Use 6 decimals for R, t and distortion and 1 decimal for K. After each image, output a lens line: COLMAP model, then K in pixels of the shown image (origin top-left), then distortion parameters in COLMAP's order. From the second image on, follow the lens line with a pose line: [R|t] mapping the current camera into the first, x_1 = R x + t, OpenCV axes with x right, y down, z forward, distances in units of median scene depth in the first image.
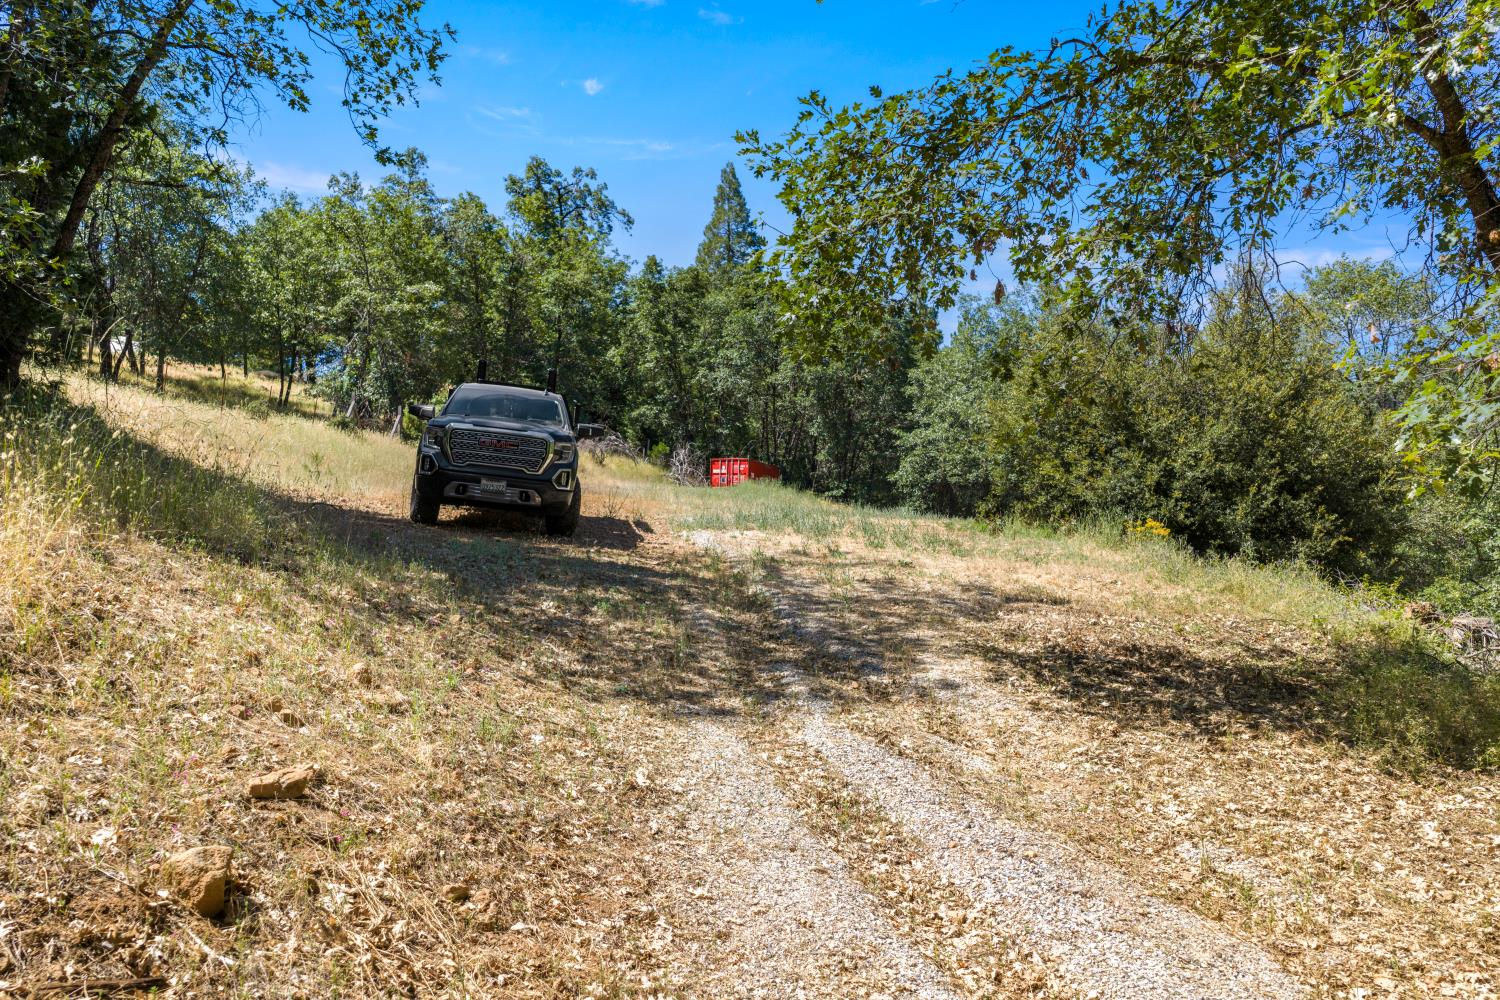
lens RADIAL K [[1144.6, 0, 655.0], [0, 1144.6, 462.8], [0, 0, 1]] dist [-0.001273, -0.000798]
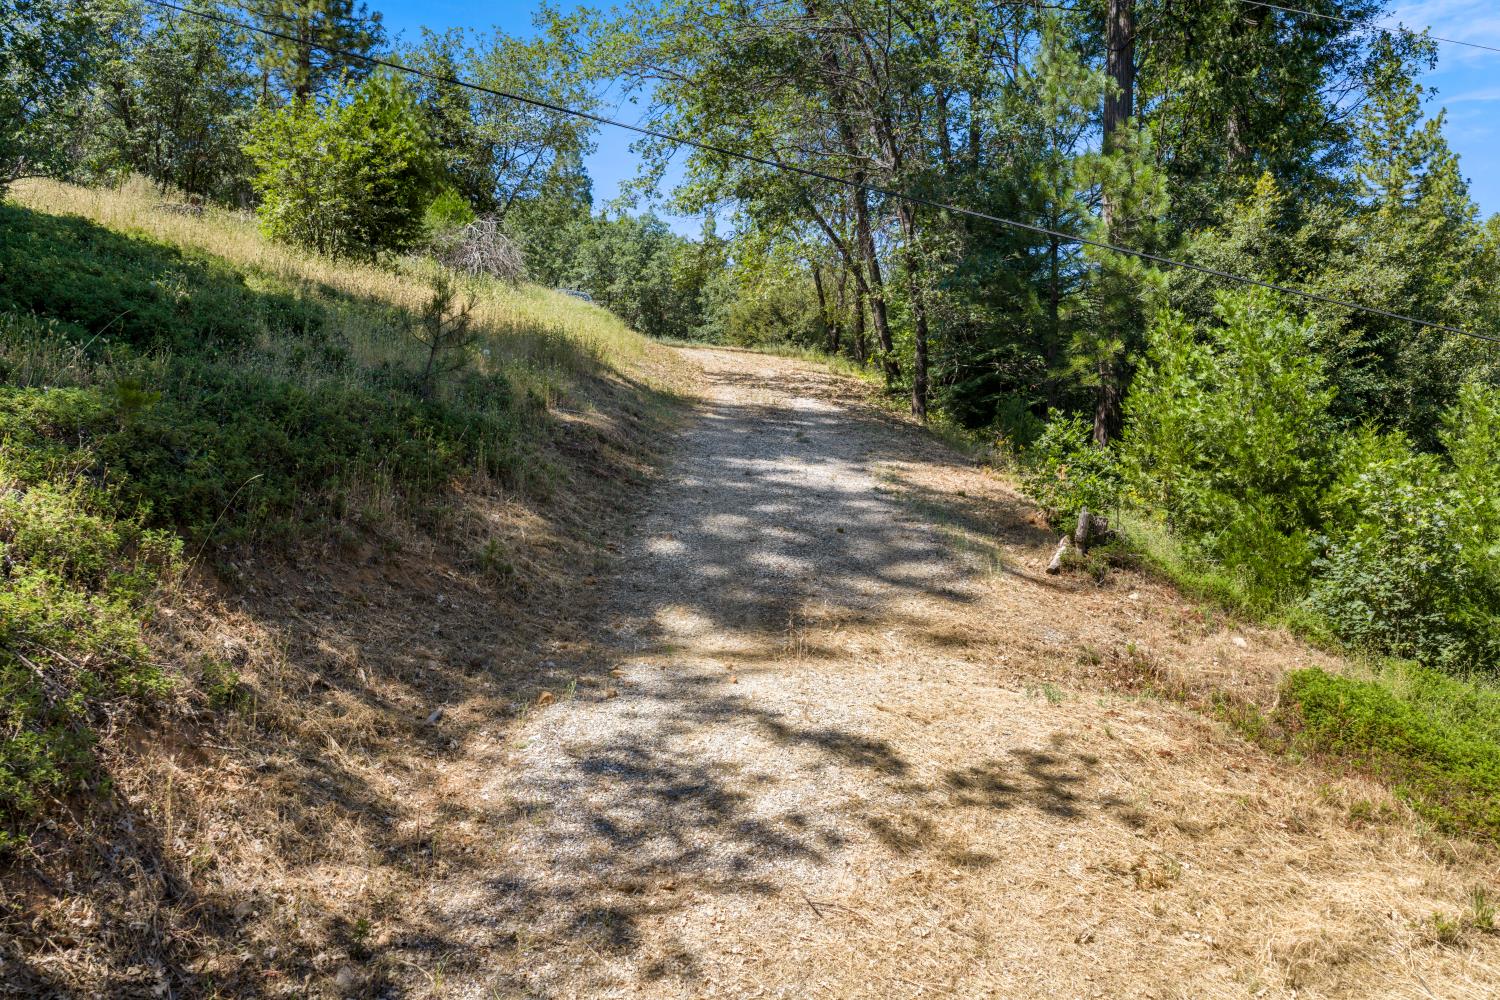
lens RADIAL K [[1144.6, 0, 655.0], [0, 1144.6, 462.8], [0, 0, 1]] dist [-0.001273, -0.000798]
pose [[0.983210, 0.009383, 0.182239, -0.102234], [-0.024092, 0.996610, 0.078663, 0.031374], [-0.180883, -0.081732, 0.980103, -0.453611]]
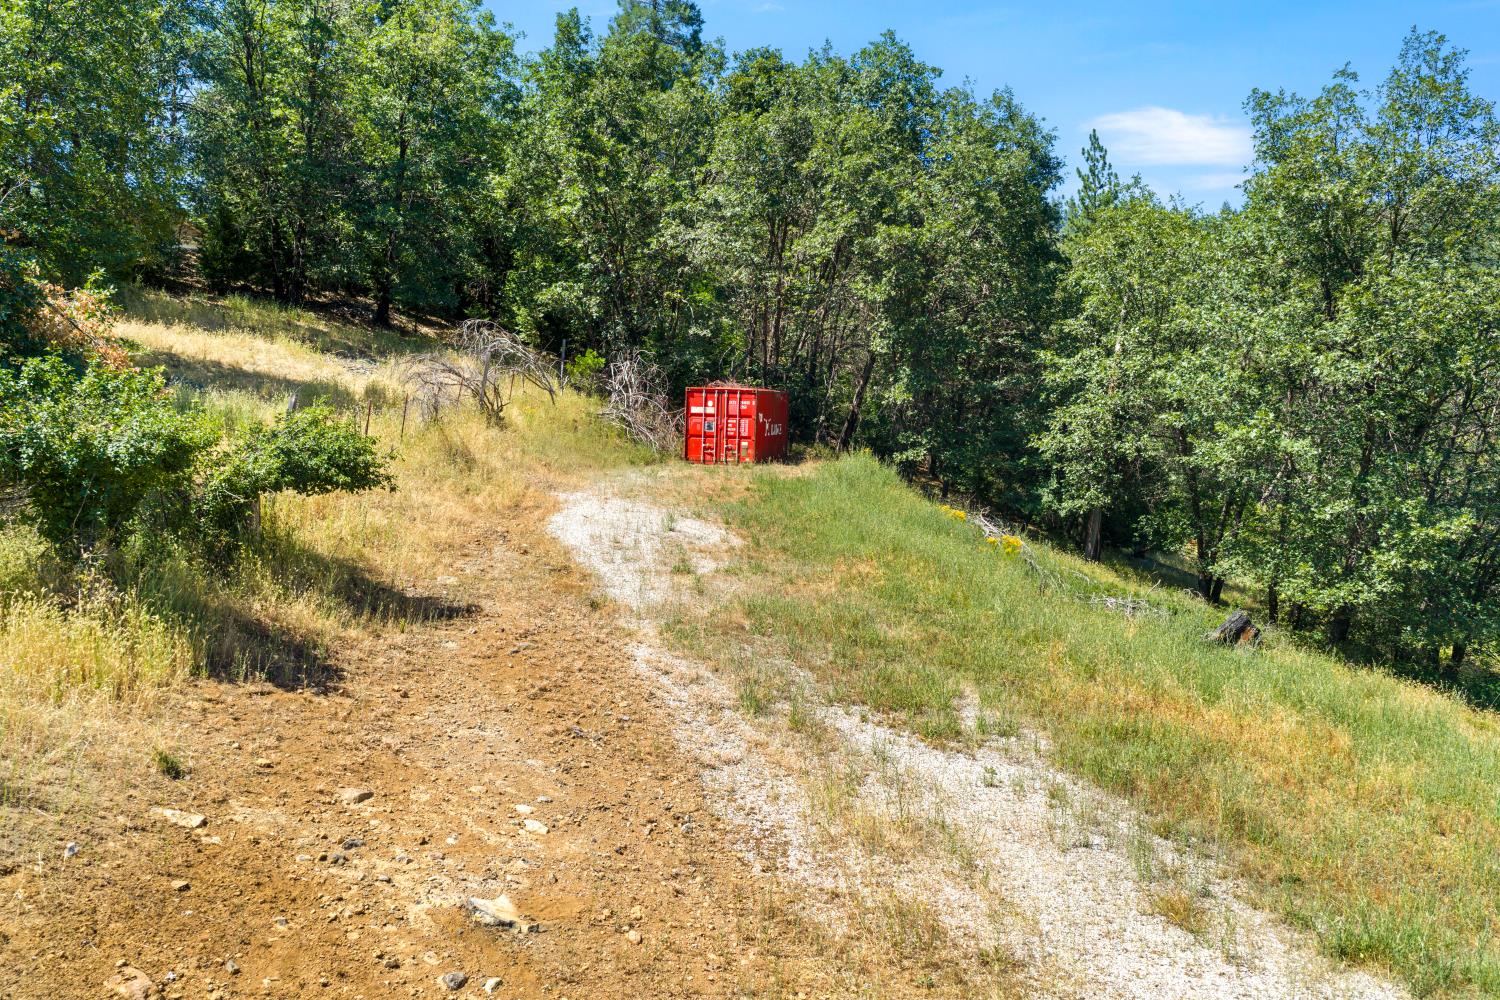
lens RADIAL K [[1144.6, 0, 655.0], [0, 1144.6, 462.8], [0, 0, 1]] dist [-0.001273, -0.000798]
pose [[0.990894, -0.004057, 0.134586, -0.039257], [-0.016185, 0.988709, 0.148974, -0.046790], [-0.133670, -0.149795, 0.979640, 0.420223]]
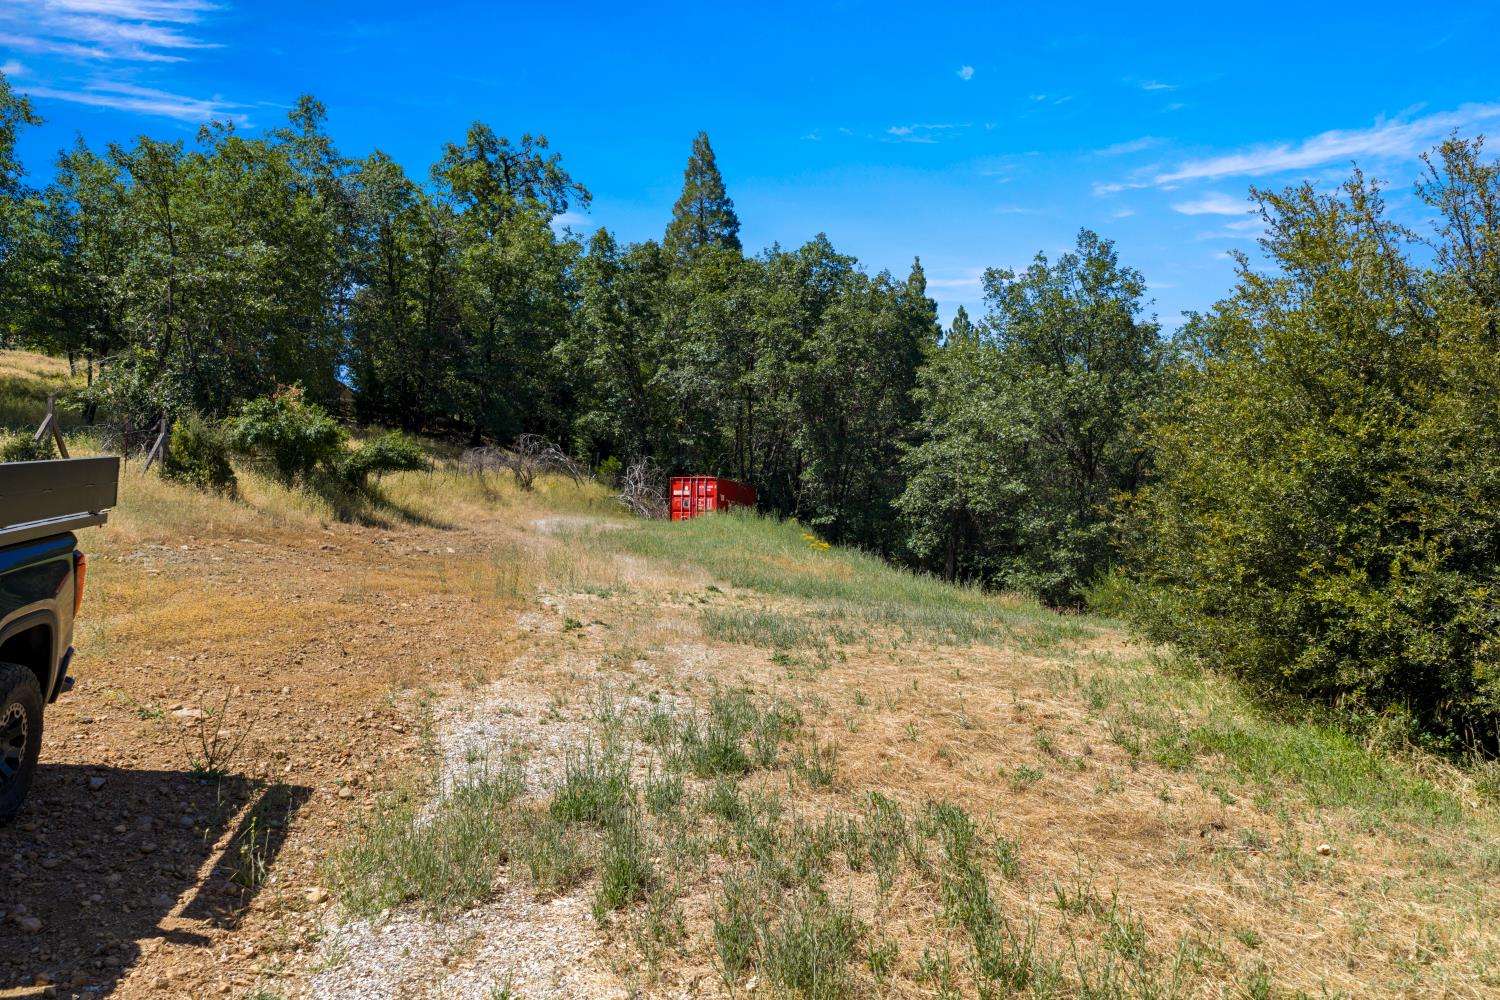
lens RADIAL K [[1144.6, 0, 655.0], [0, 1144.6, 462.8], [0, 0, 1]] dist [-0.001273, -0.000798]
pose [[0.999919, 0.000825, 0.012682, 0.025476], [-0.000826, 1.000000, 0.000118, -0.012954], [-0.012682, -0.000128, 0.999920, 0.178326]]
